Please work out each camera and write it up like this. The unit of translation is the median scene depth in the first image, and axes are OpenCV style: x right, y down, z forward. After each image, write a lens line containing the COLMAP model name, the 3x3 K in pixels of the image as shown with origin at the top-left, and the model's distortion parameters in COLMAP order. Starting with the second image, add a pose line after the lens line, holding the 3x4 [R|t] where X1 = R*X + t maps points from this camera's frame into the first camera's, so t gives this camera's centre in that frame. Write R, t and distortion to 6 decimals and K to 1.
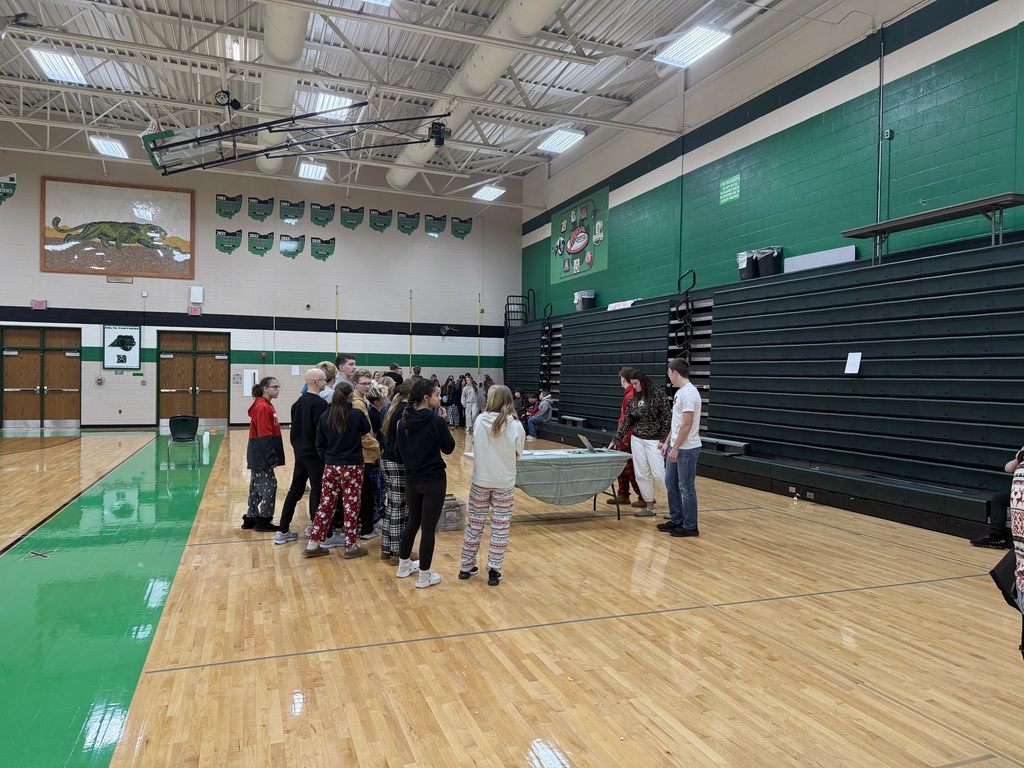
lens RADIAL K [[698.9, 0, 512.0], [0, 698.9, 384.0], [0, 0, 1]] dist [0.002705, -0.120273]
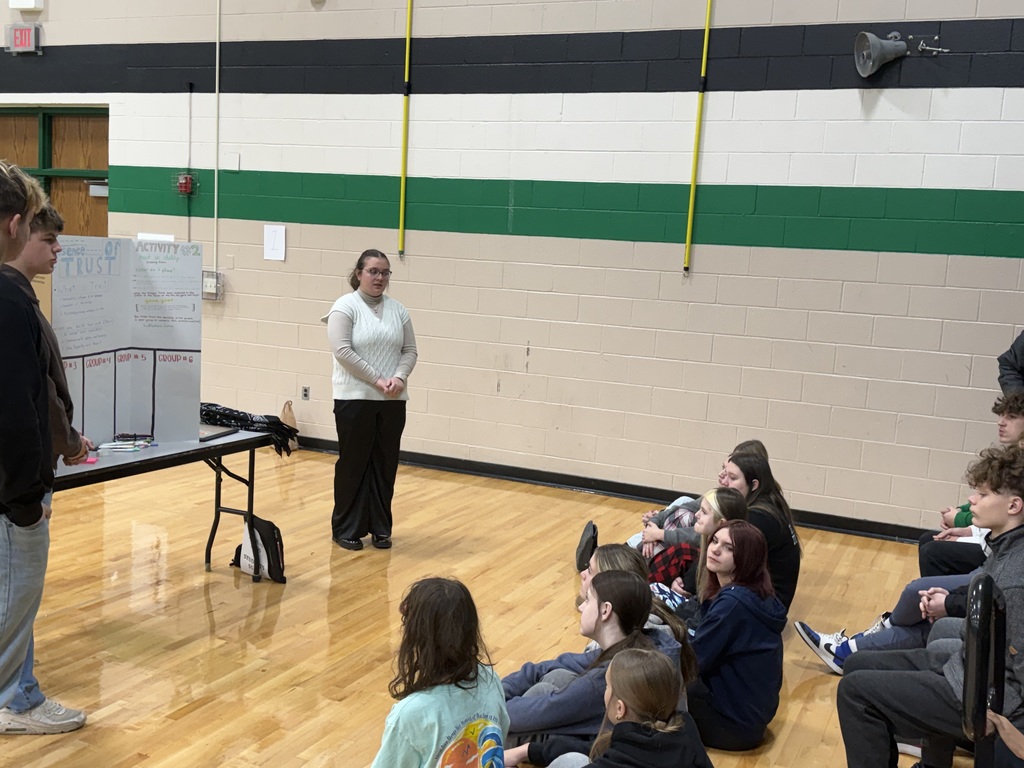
lens RADIAL K [[1090.0, 0, 512.0], [0, 1090.0, 384.0], [0, 0, 1]] dist [0.014852, 0.013976]
pose [[0.710124, 0.110808, -0.695302, 0.059819], [-0.060151, 0.993476, 0.096893, -0.012675], [0.701502, -0.026983, 0.712156, 0.829711]]
